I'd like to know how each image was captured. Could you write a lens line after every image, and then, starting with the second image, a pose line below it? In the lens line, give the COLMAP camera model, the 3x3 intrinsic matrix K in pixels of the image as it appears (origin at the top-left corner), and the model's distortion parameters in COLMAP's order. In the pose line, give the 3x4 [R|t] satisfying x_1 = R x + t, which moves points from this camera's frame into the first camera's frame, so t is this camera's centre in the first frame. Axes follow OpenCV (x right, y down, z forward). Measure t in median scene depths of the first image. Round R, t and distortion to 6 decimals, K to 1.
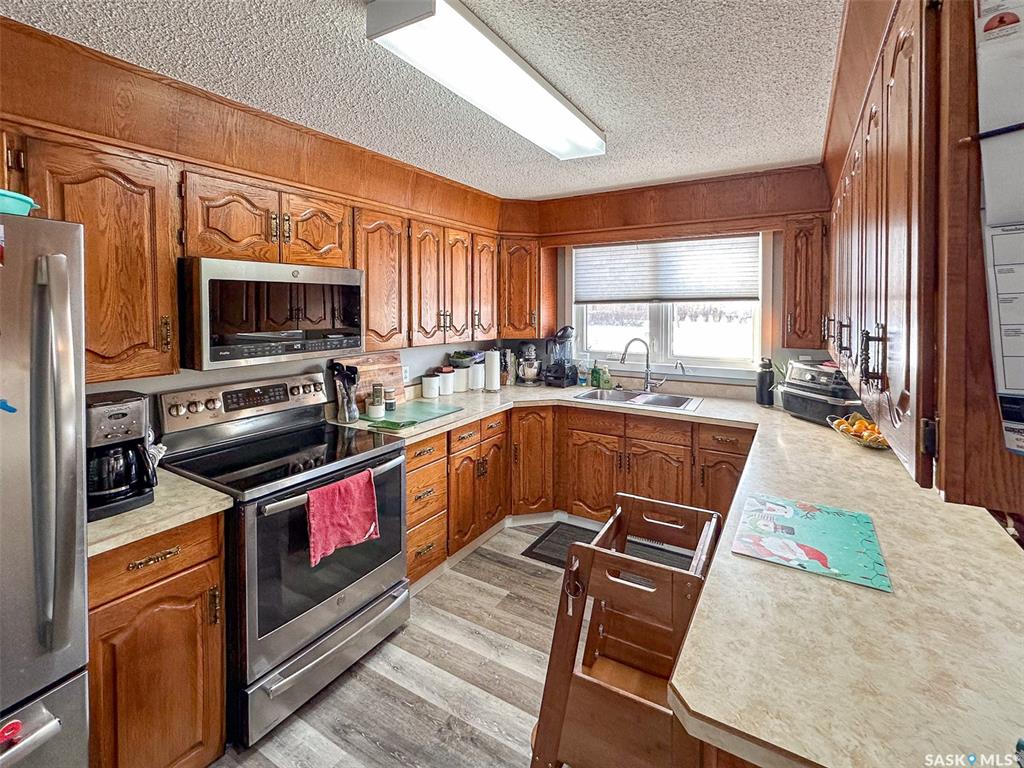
lens RADIAL K [[458.5, 0, 513.2], [0, 458.5, 420.0], [0, 0, 1]] dist [-0.002120, 0.000154]
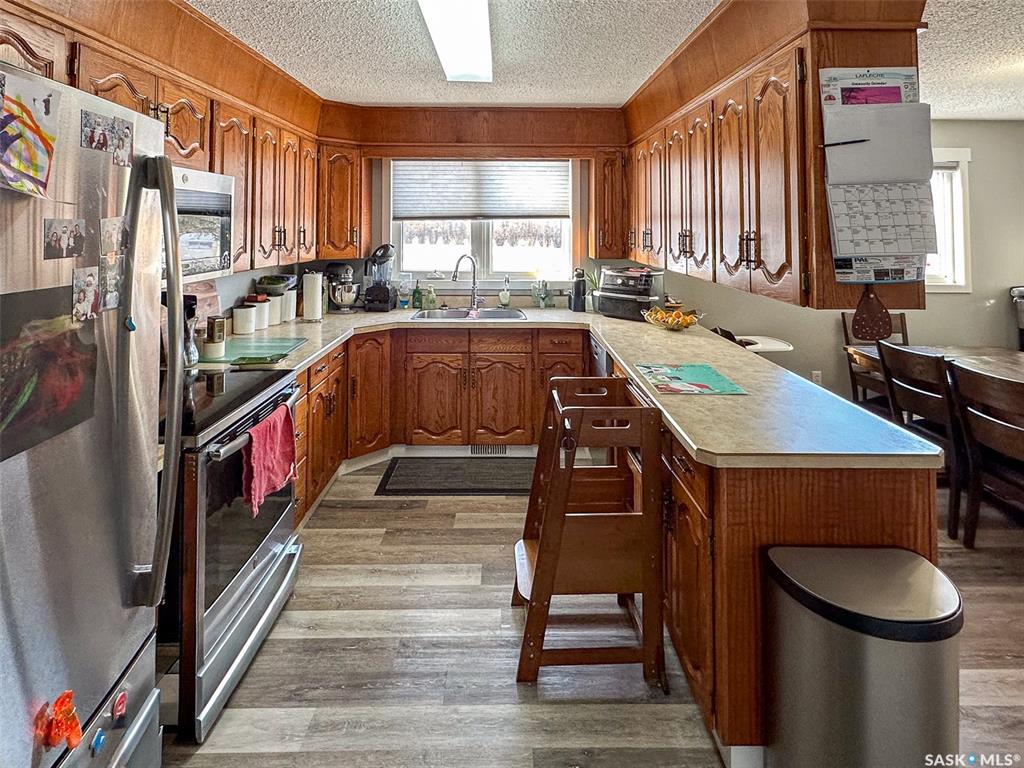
lens RADIAL K [[543.7, 0, 512.0], [0, 543.7, 384.0], [0, 0, 1]] dist [-0.001479, -0.000421]
pose [[0.852175, -0.141896, 0.503649, -0.301641], [0.121511, 0.989881, 0.073287, 0.029529], [-0.508952, -0.001254, 0.860794, -0.090698]]
